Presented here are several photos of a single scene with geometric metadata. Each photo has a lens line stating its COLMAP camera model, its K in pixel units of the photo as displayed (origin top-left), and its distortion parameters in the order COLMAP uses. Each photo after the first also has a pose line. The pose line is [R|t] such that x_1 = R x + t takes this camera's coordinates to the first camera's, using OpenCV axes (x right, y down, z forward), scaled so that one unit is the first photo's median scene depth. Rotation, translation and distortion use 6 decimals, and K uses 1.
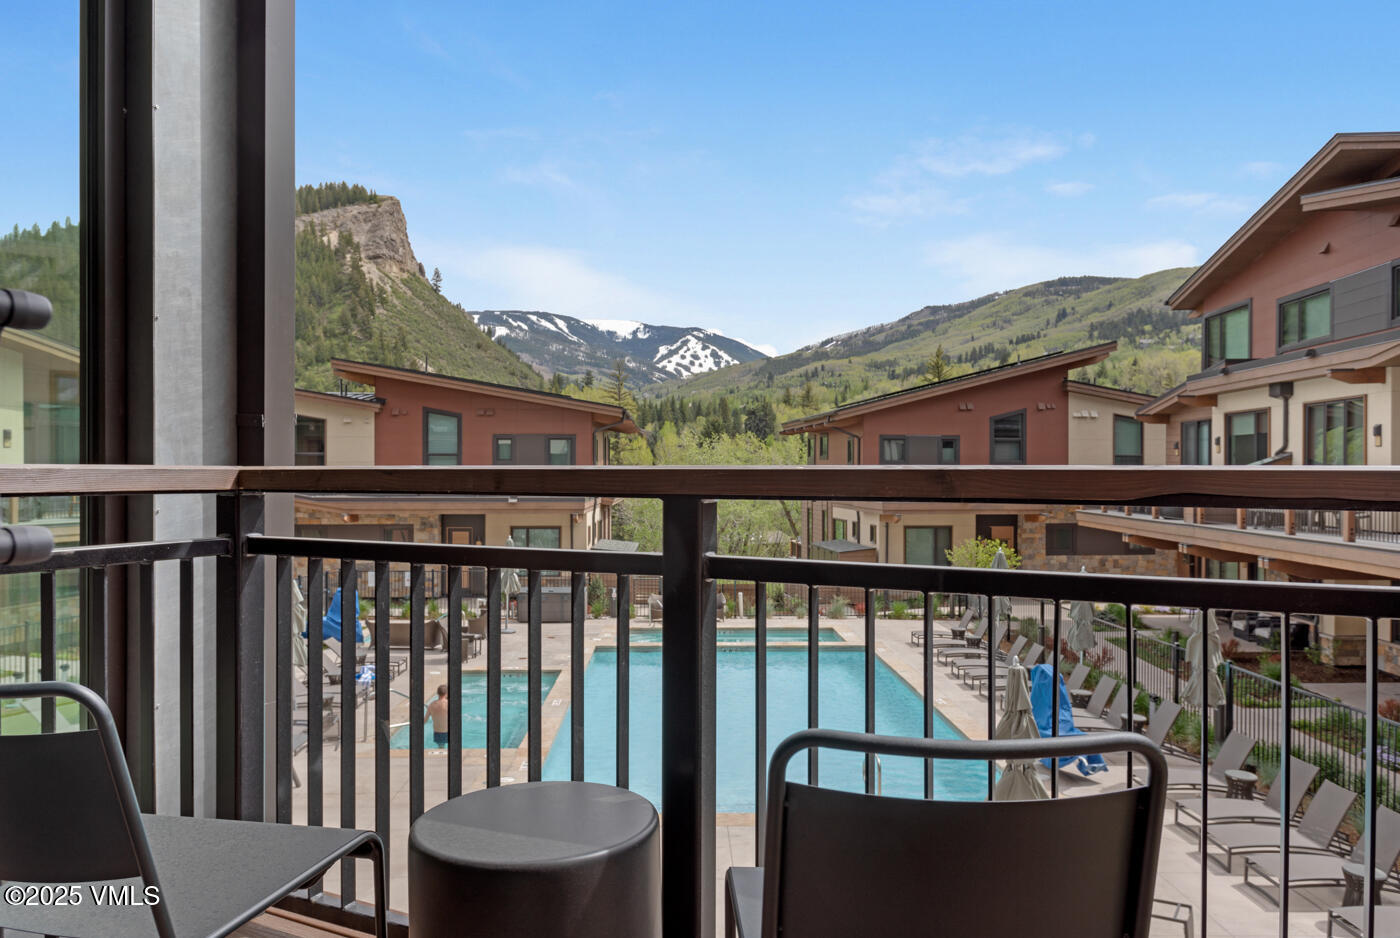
lens RADIAL K [[947.5, 0, 700.0], [0, 947.5, 469.0], [0, 0, 1]] dist [0.003256, -0.016130]
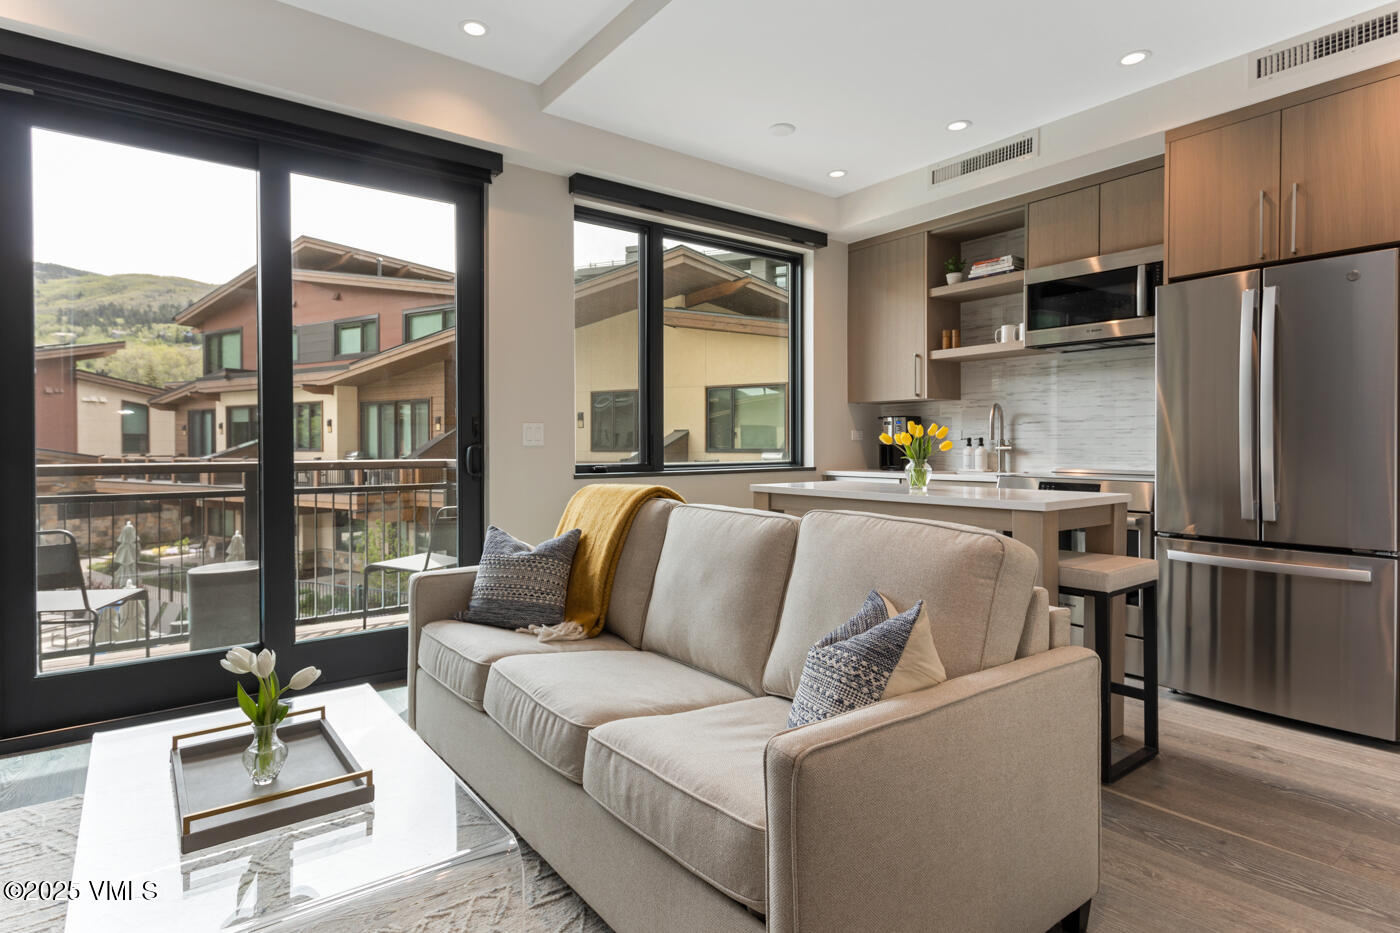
lens RADIAL K [[743.3, 0, 698.2], [0, 743.3, 453.2], [0, 0, 1]] dist [0.001078, 0.000202]
pose [[0.438385, -0.015549, 0.898653, -0.102976], [0.001245, 0.999860, 0.016693, -0.004638], [-0.898787, -0.006199, 0.438343, -0.094349]]
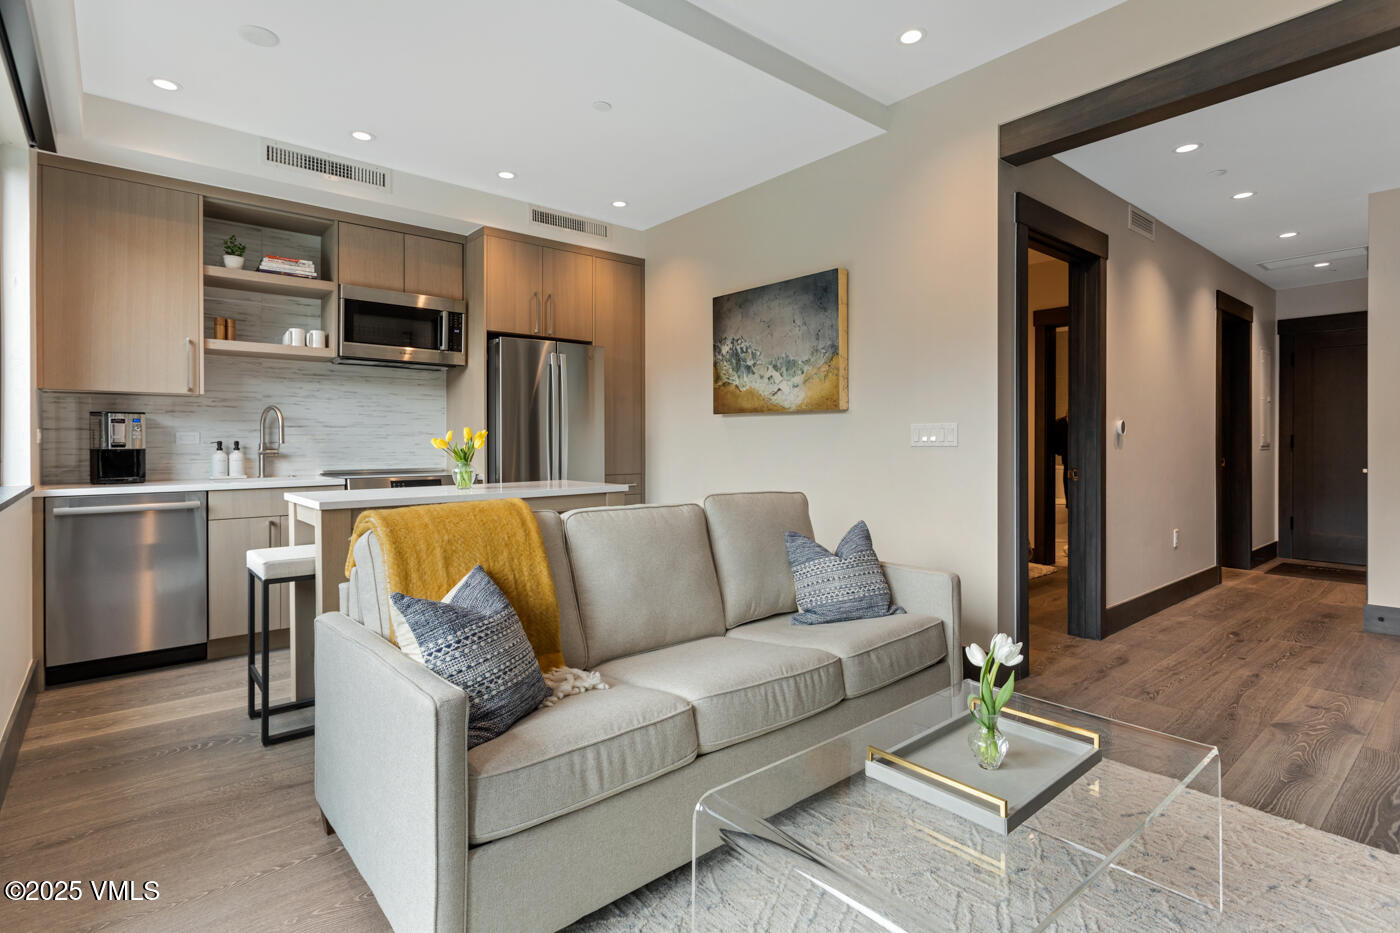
lens RADIAL K [[684.0, 0, 699.4], [0, 684.0, 444.9], [0, 0, 1]] dist [0.001302, 0.000185]
pose [[-0.921814, -0.005181, 0.387598, 0.362644], [-0.003855, 0.999984, 0.004201, -0.014853], [-0.387614, 0.002378, -0.921819, 1.316884]]
